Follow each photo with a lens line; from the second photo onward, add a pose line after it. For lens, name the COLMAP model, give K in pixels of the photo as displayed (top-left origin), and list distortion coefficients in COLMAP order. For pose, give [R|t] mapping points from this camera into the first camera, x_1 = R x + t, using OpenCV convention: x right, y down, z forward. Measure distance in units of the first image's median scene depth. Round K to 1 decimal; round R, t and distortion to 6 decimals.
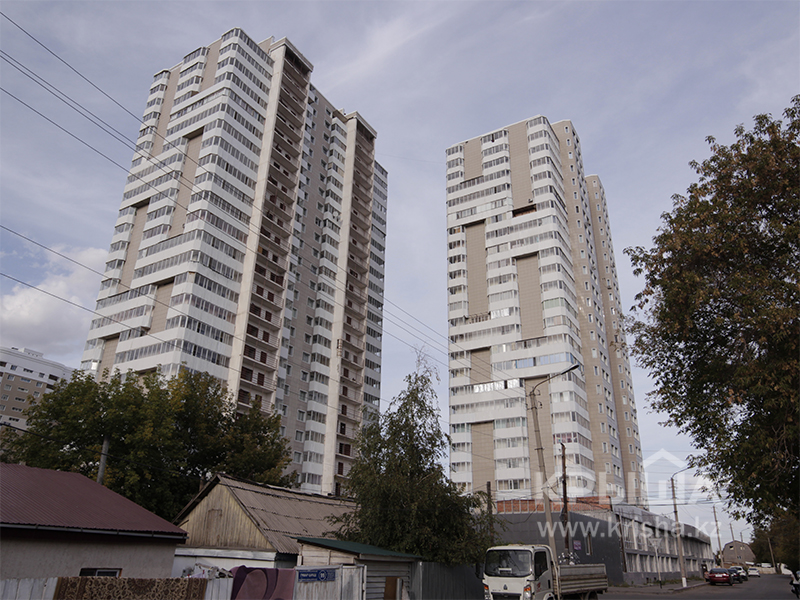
lens RADIAL K [[586.4, 0, 400.0], [0, 586.4, 300.0], [0, 0, 1]] dist [-0.009448, 0.000322]
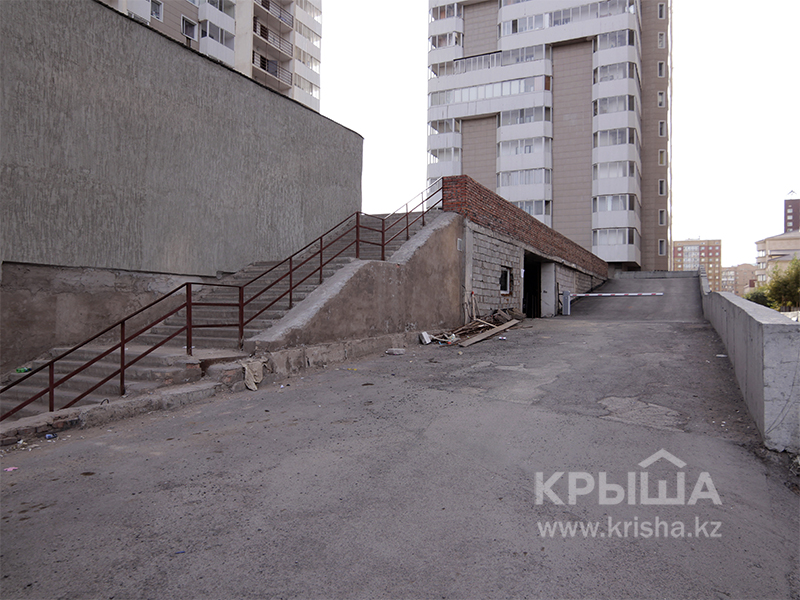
lens RADIAL K [[586.4, 0, 400.0], [0, 586.4, 300.0], [0, 0, 1]] dist [-0.009448, 0.000322]
pose [[0.995284, -0.013540, 0.096055, -0.011753], [-0.024865, 0.921521, 0.387532, 0.140983], [-0.093764, -0.388093, 0.916838, 0.327325]]
